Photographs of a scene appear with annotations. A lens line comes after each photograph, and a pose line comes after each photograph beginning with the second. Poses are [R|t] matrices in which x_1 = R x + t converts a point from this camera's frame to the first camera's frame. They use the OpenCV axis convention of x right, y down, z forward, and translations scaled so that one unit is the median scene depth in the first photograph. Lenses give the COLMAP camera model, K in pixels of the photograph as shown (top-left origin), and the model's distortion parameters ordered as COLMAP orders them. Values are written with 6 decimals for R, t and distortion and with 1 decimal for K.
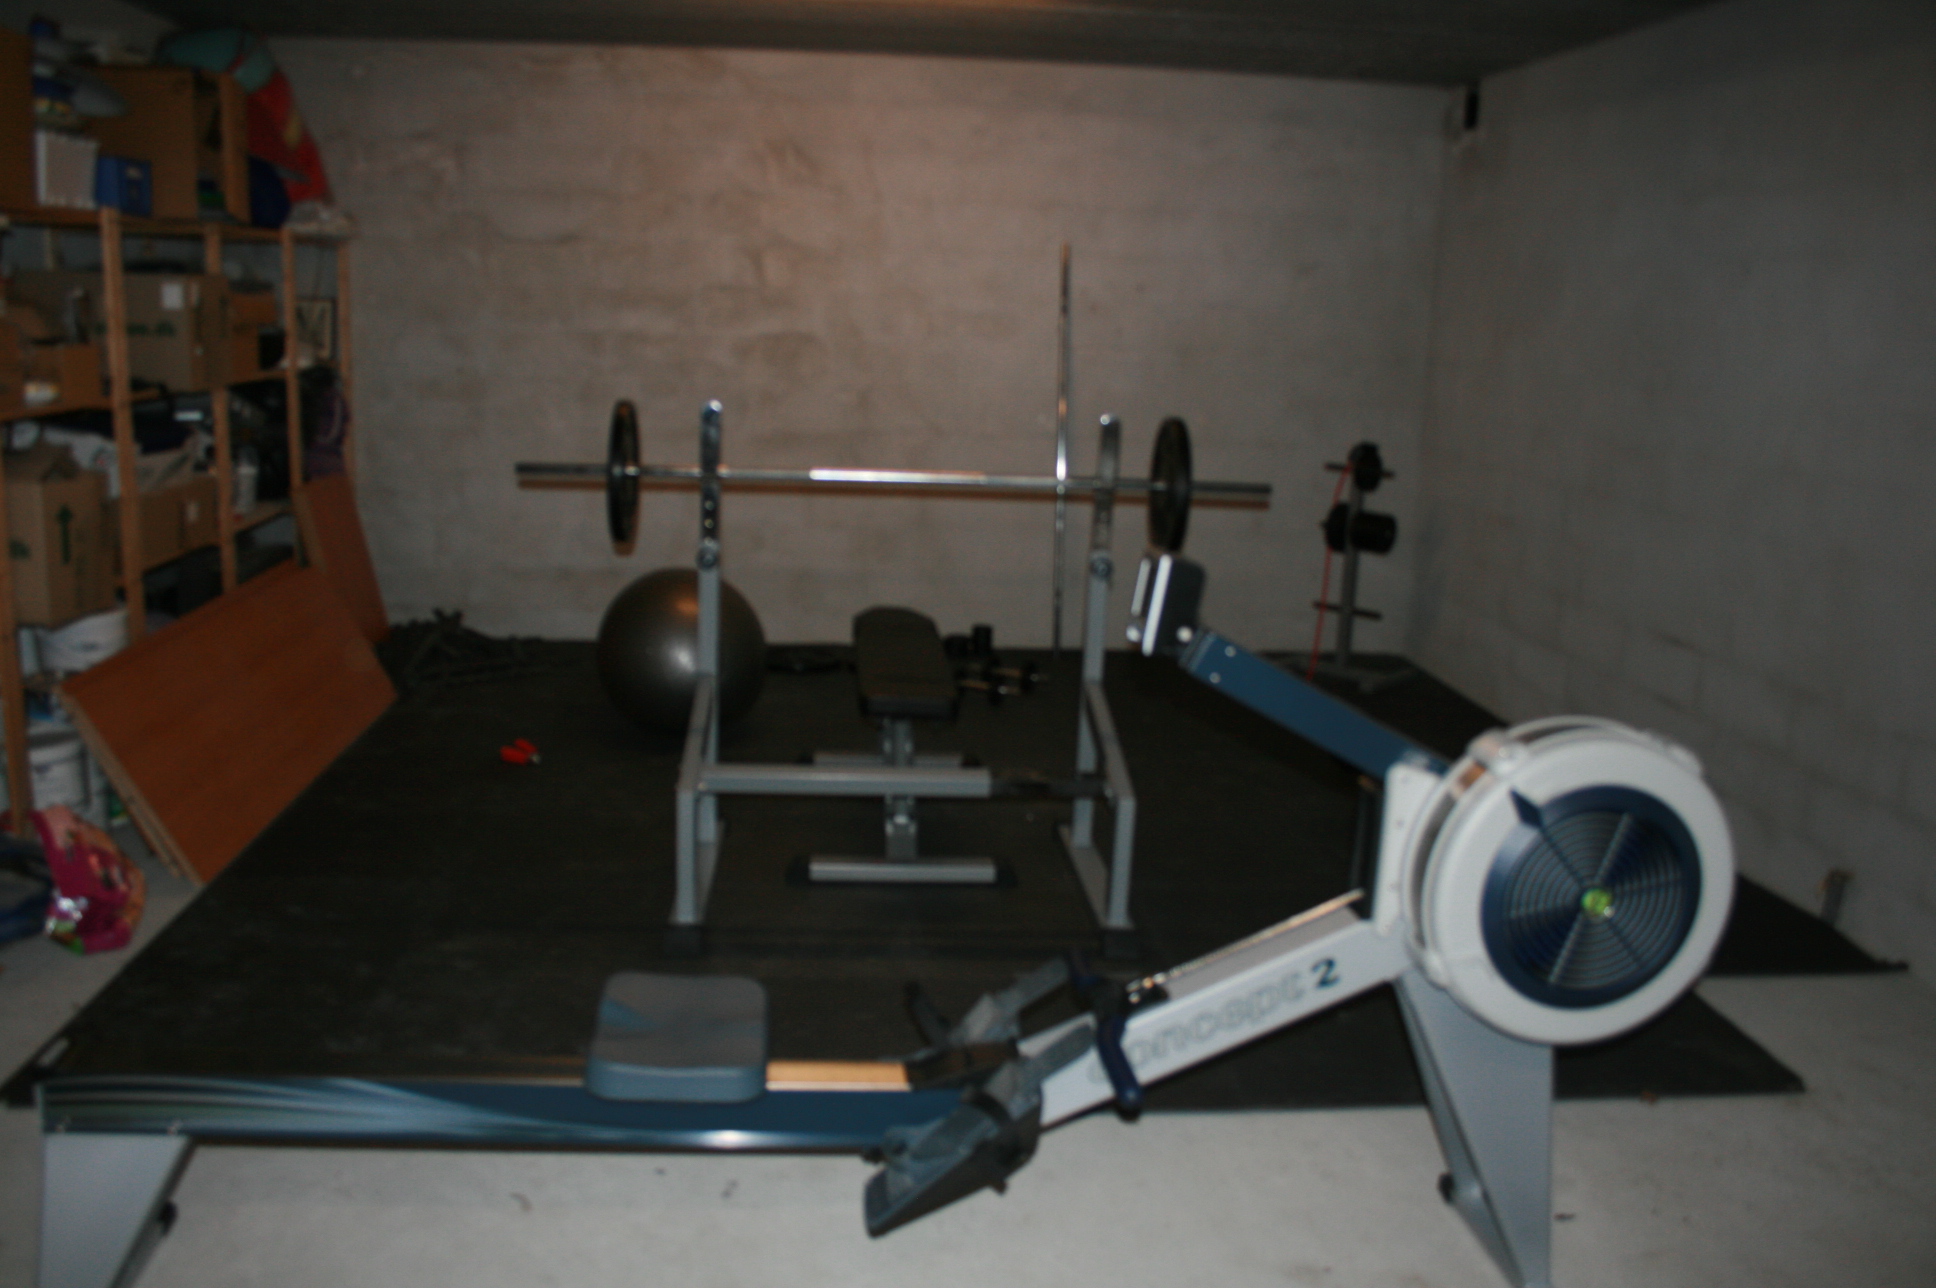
lens RADIAL K [[1629.9, 0, 966.5], [0, 1629.9, 645.3], [0, 0, 1]] dist [-0.151552, 0.119341]
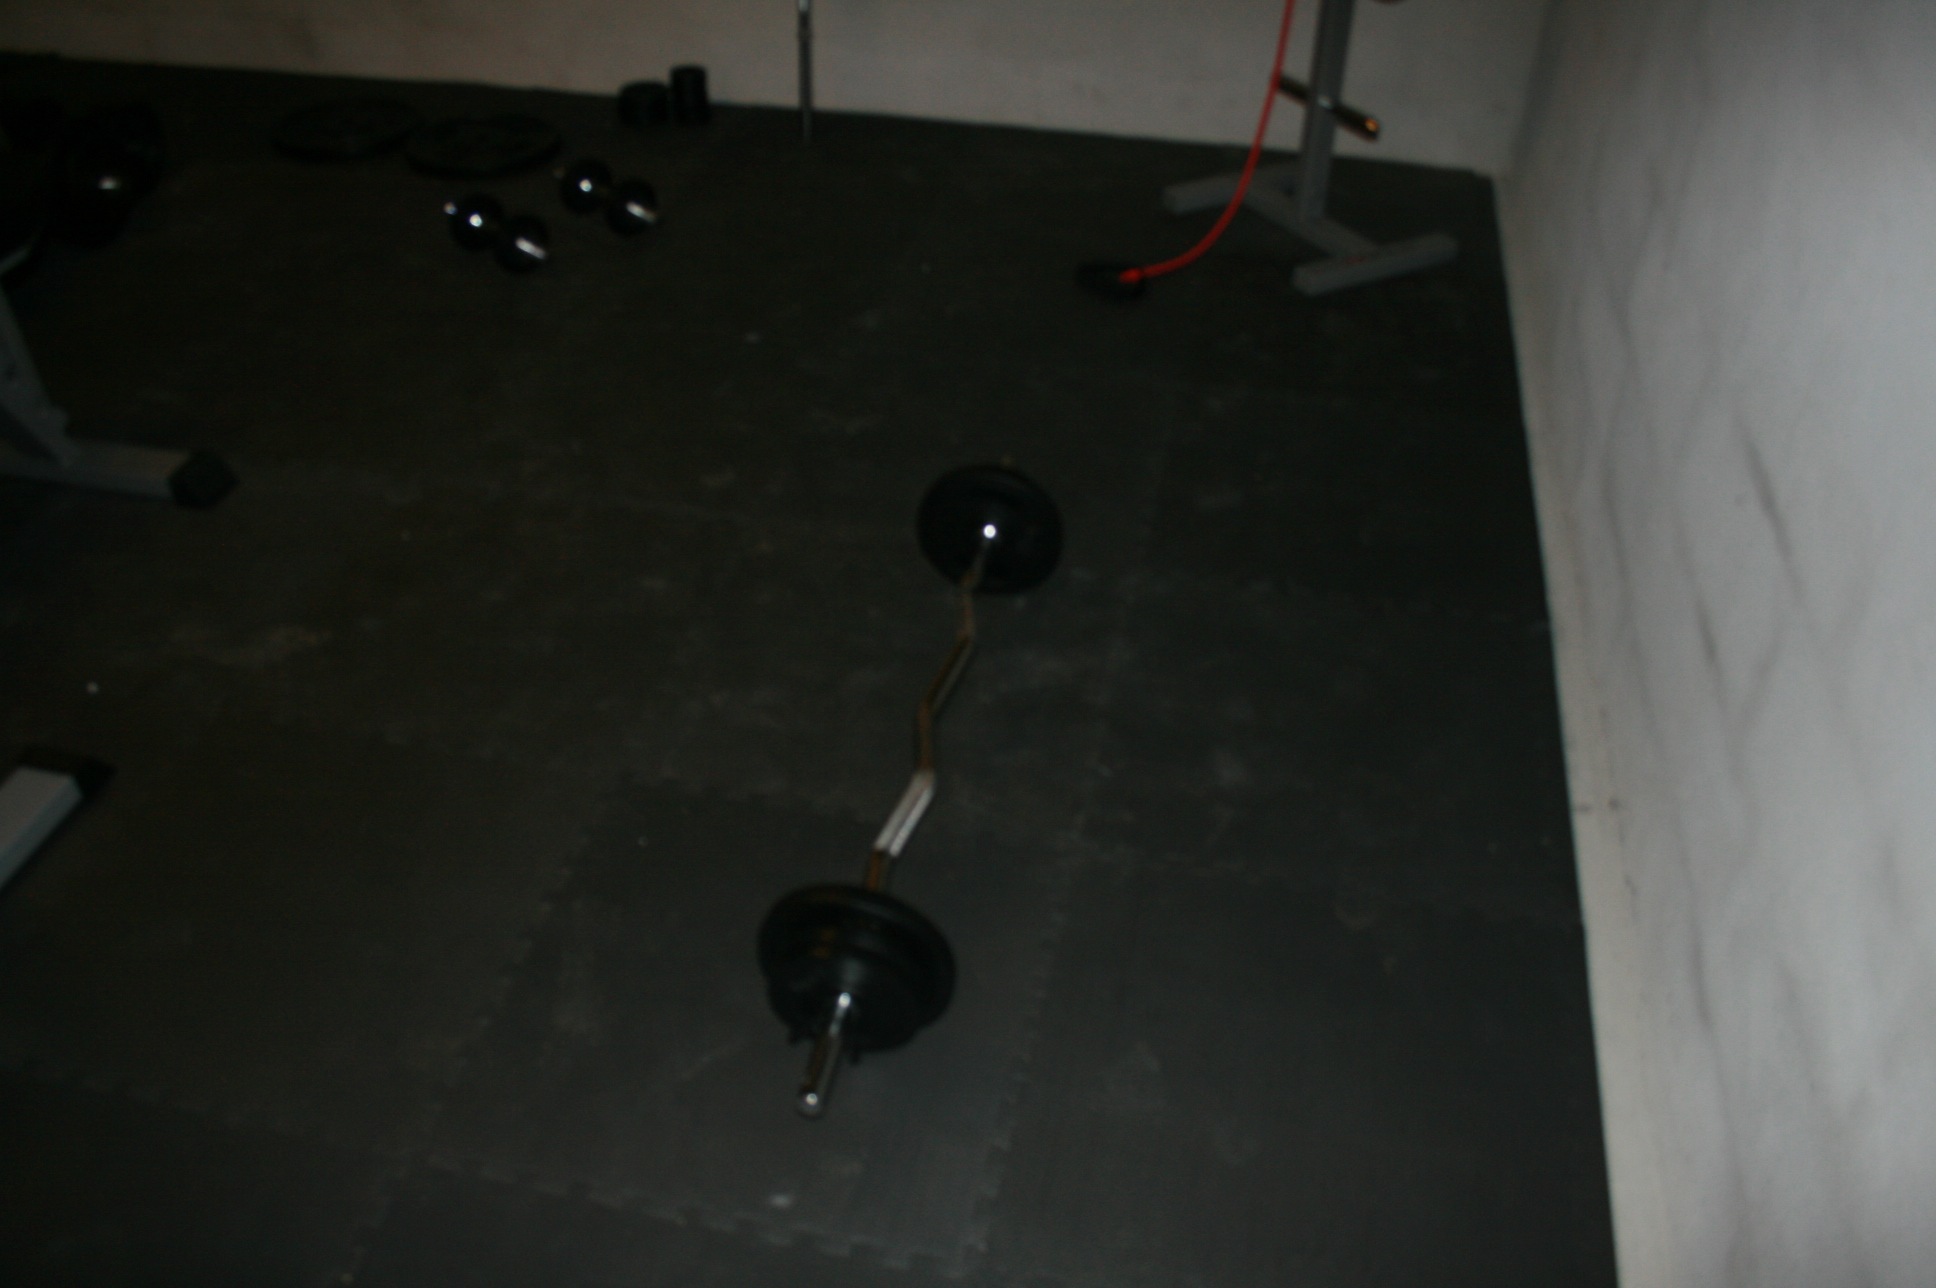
lens RADIAL K [[1629.9, 0, 963.1], [0, 1629.9, 638.5], [0, 0, 1]] dist [-0.151552, 0.119341]
pose [[0.956318, 0.161094, -0.243936, 0.274604], [-0.039309, 0.897743, 0.438761, -0.082240], [0.289673, -0.410007, 0.864861, 0.478206]]
